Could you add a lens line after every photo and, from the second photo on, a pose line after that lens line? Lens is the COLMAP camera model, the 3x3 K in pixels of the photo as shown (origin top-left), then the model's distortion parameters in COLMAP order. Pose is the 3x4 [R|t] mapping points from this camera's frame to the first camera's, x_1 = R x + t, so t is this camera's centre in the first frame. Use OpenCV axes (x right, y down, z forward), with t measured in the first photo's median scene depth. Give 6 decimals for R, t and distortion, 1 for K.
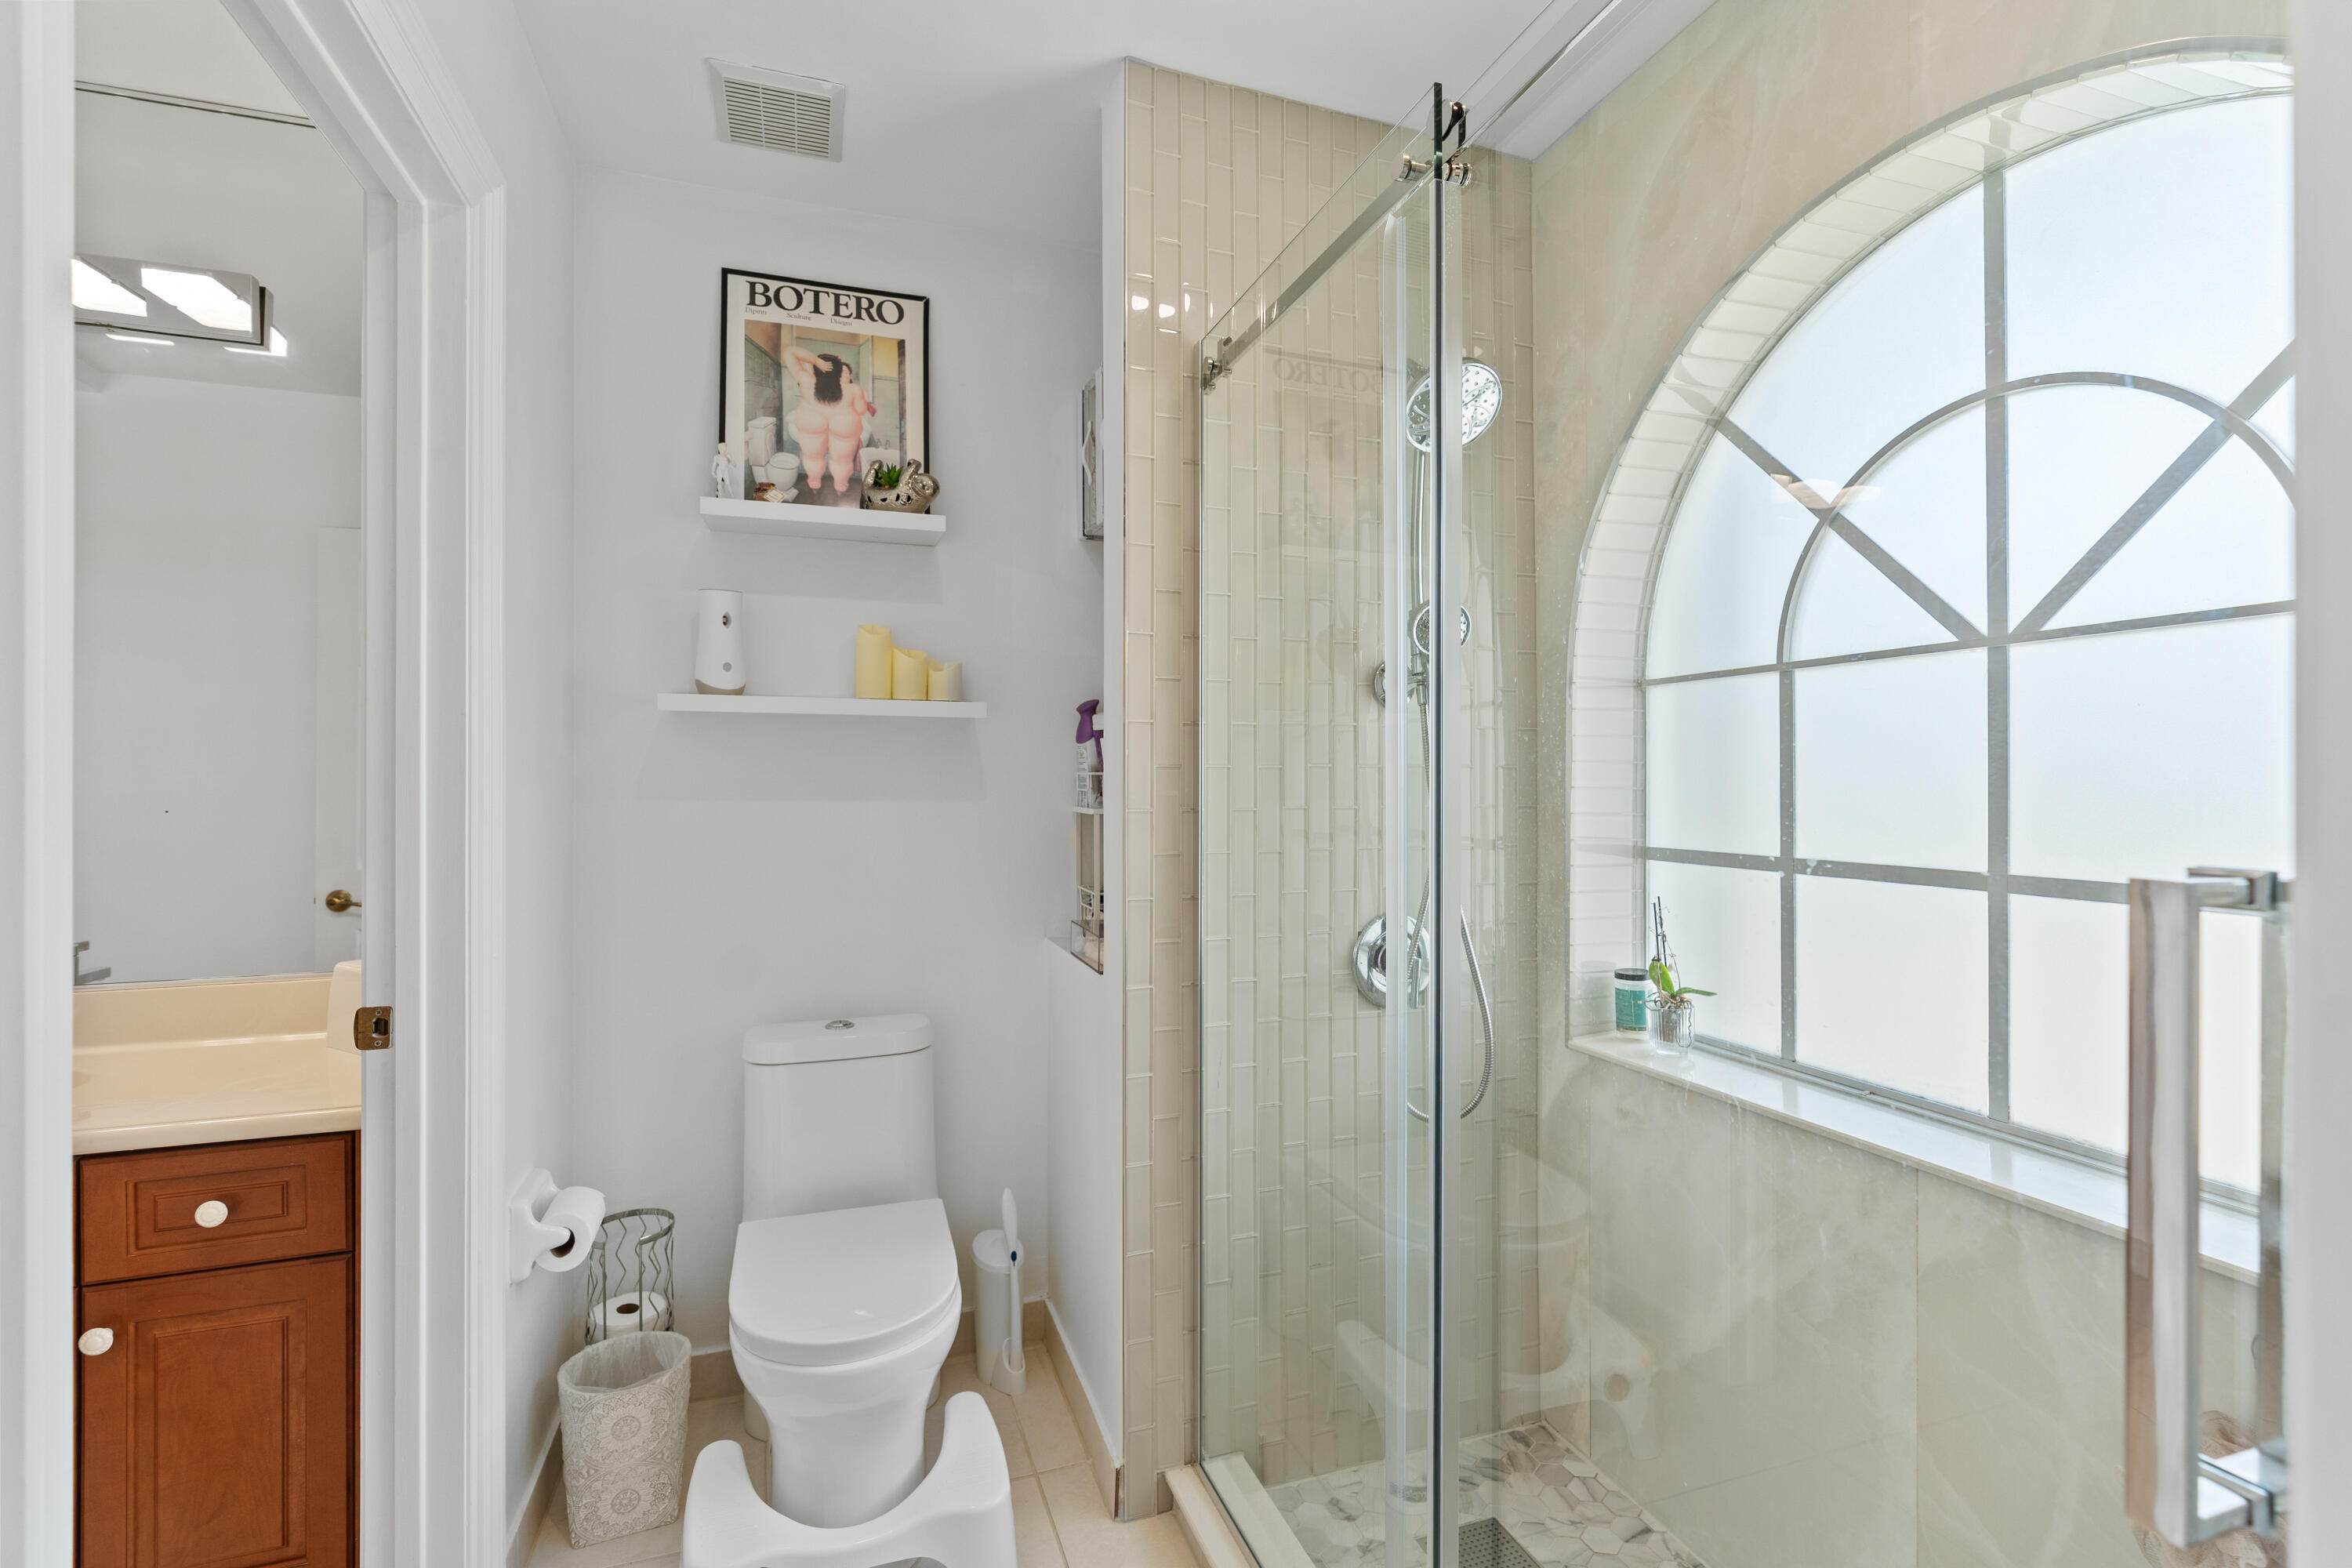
lens RADIAL K [[1065.2, 0, 1175.4], [0, 1065.2, 786.7], [0, 0, 1]] dist [-0.009886, 0.003539]
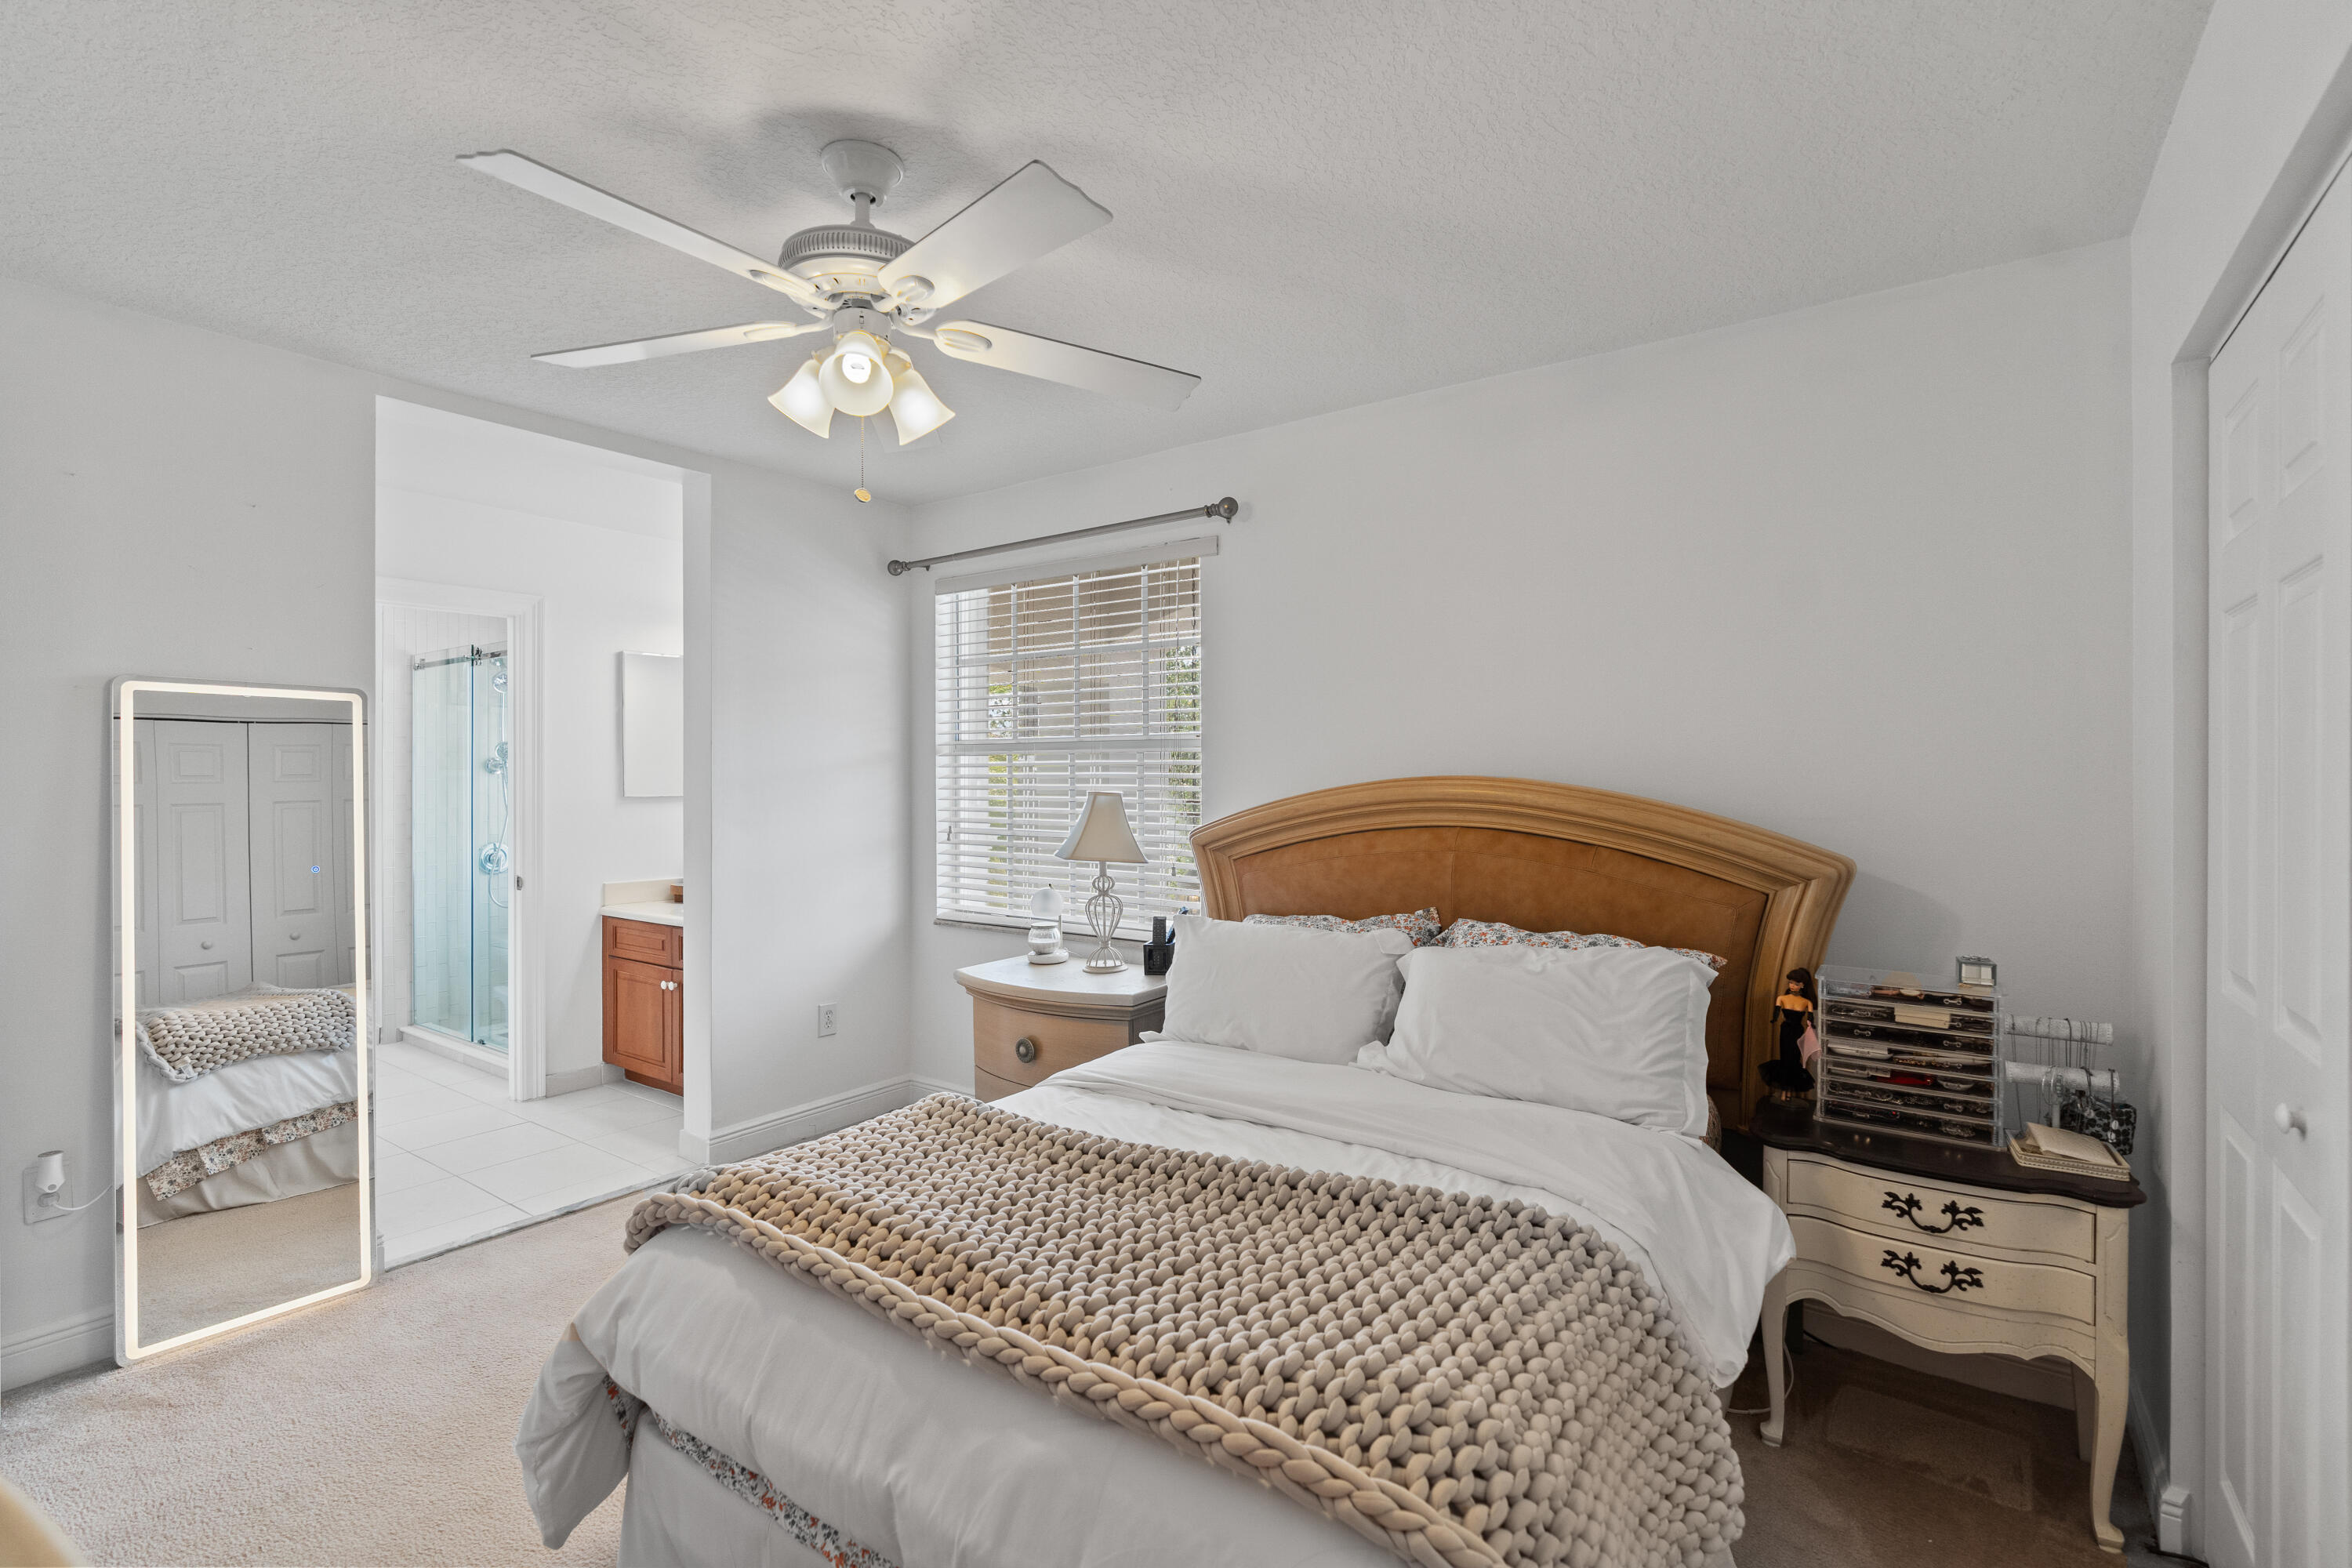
lens RADIAL K [[1065.2, 0, 1178.2], [0, 1065.2, 773.4], [0, 0, 1]] dist [-0.009886, 0.003539]
pose [[0.817966, -0.004024, 0.575252, 0.060458], [0.006954, 0.999972, -0.002893, -0.047702], [-0.575224, 0.006366, 0.817971, -2.435516]]
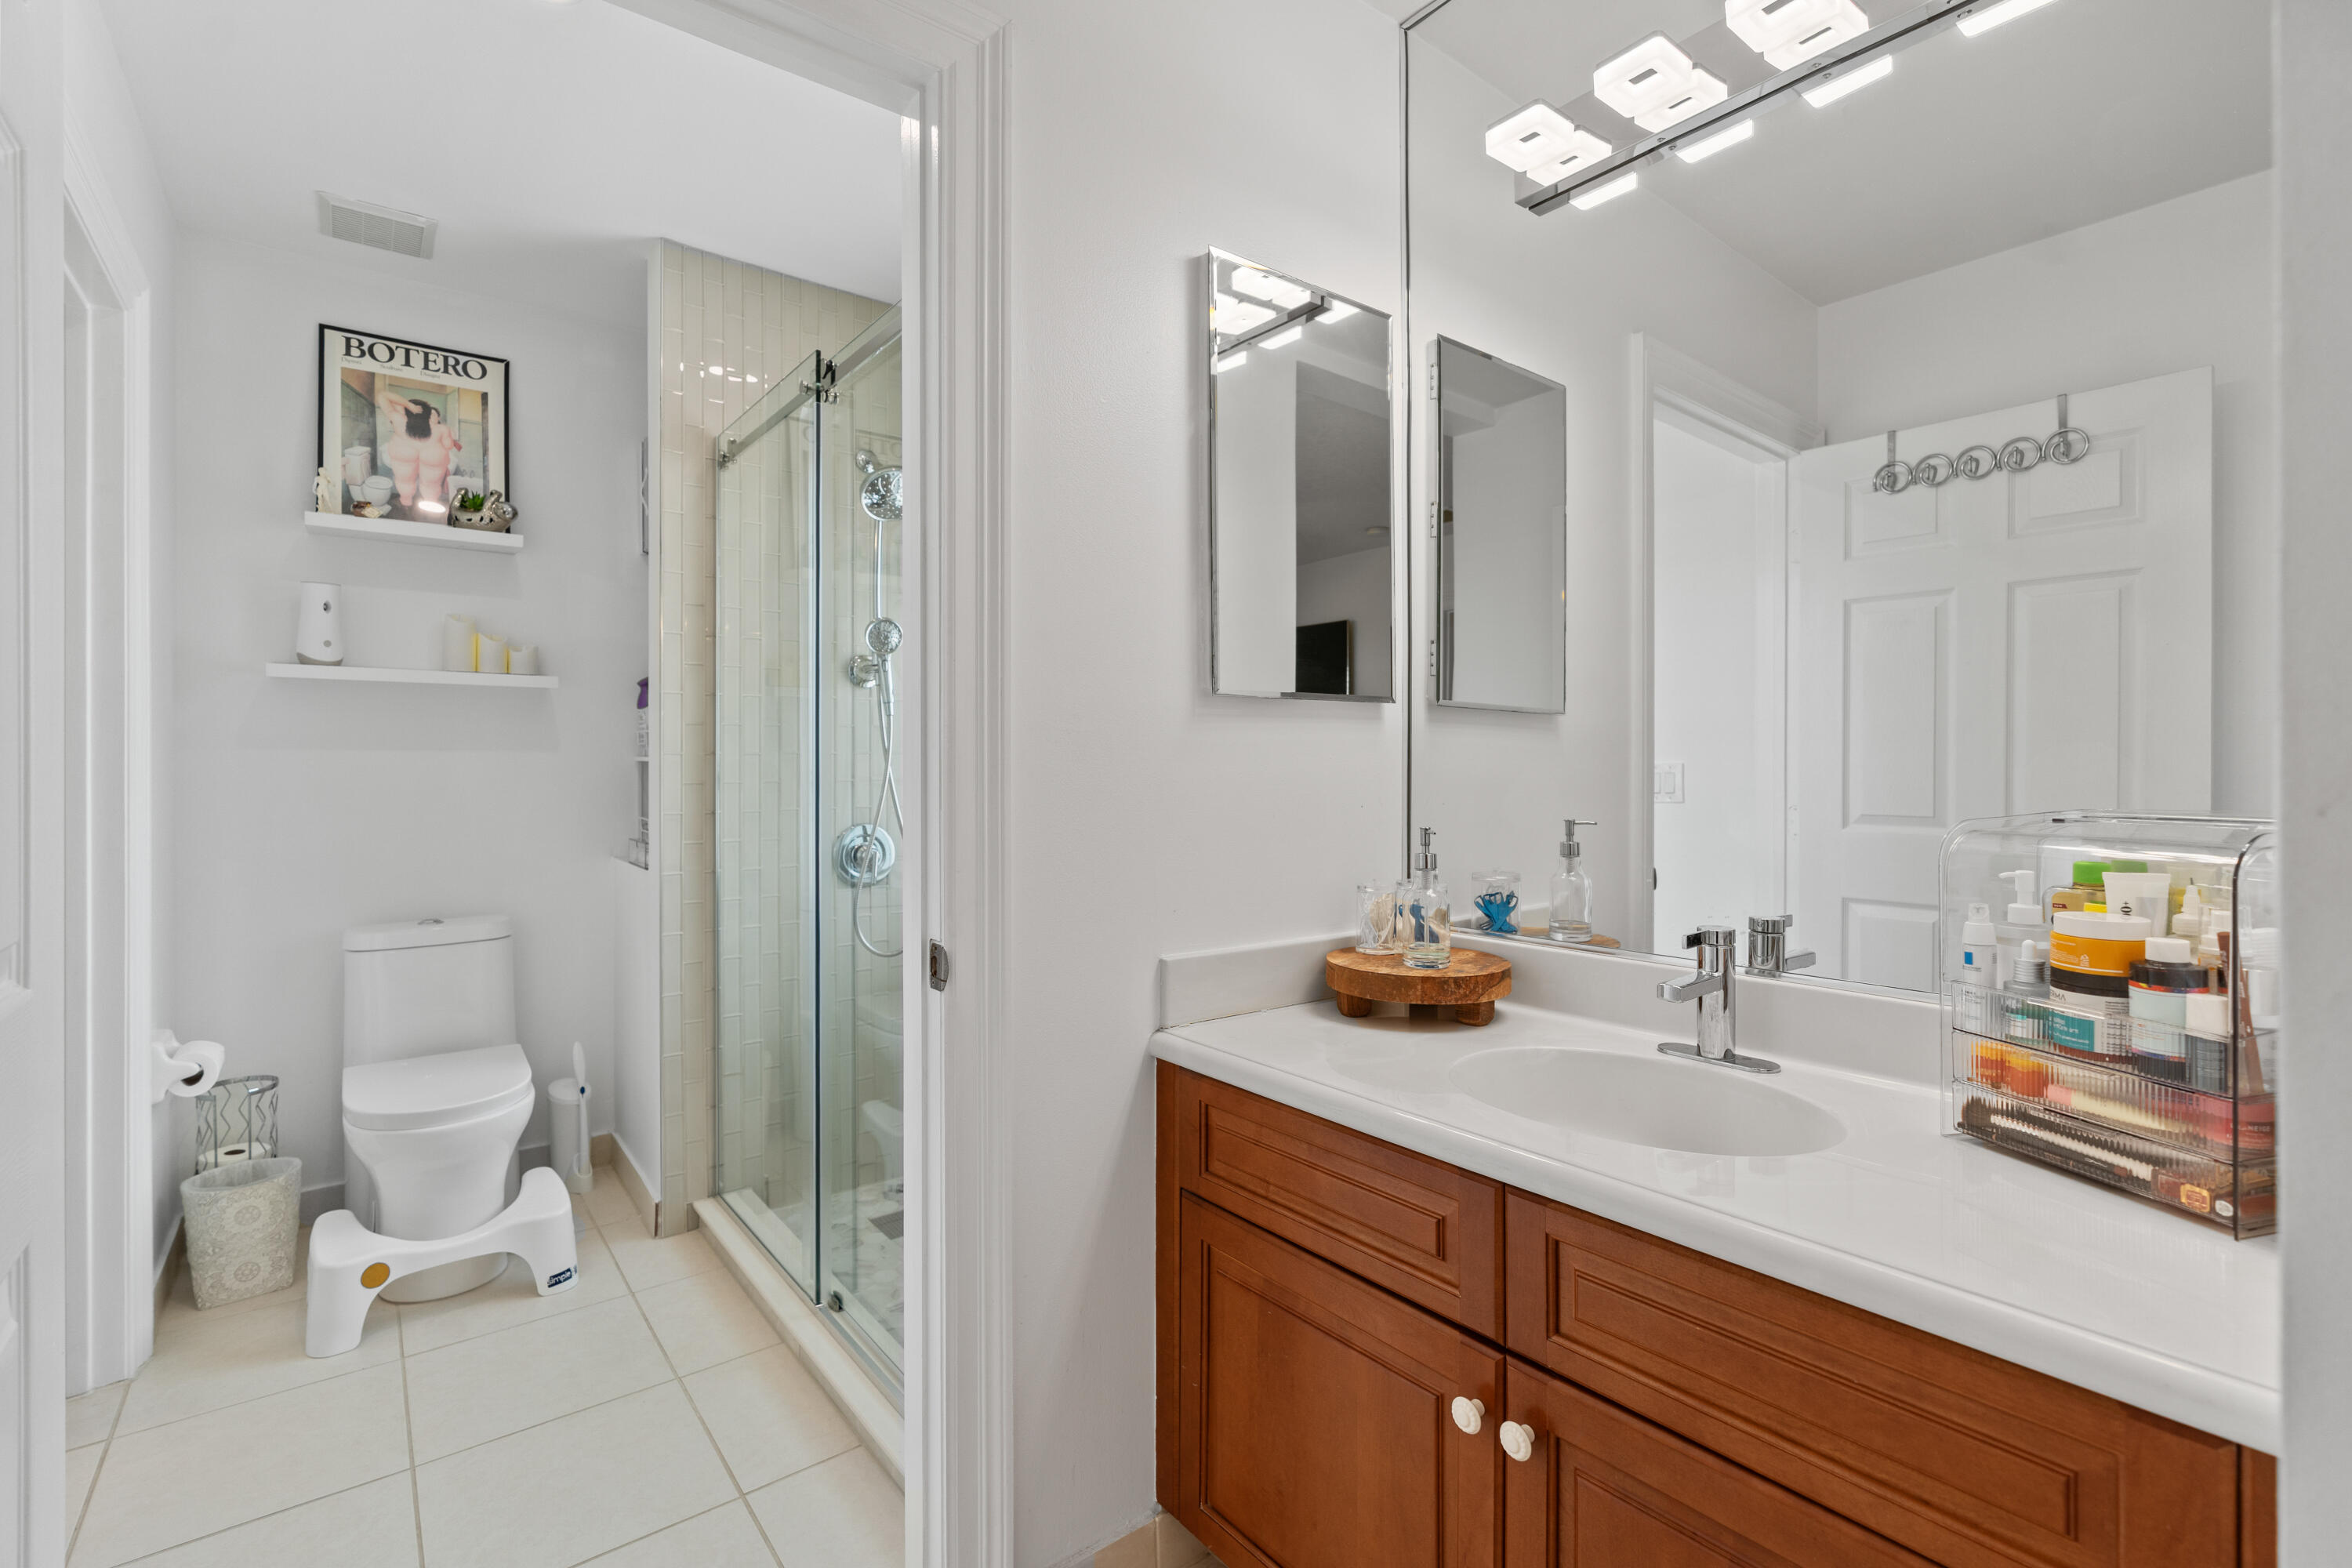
lens RADIAL K [[1065.2, 0, 1179.1], [0, 1065.2, 764.8], [0, 0, 1]] dist [-0.009886, 0.003539]
pose [[0.946224, -0.002386, 0.323503, 0.136417], [0.003617, 0.999988, -0.003202, 0.041060], [-0.323491, 0.004200, 0.946222, -0.544845]]
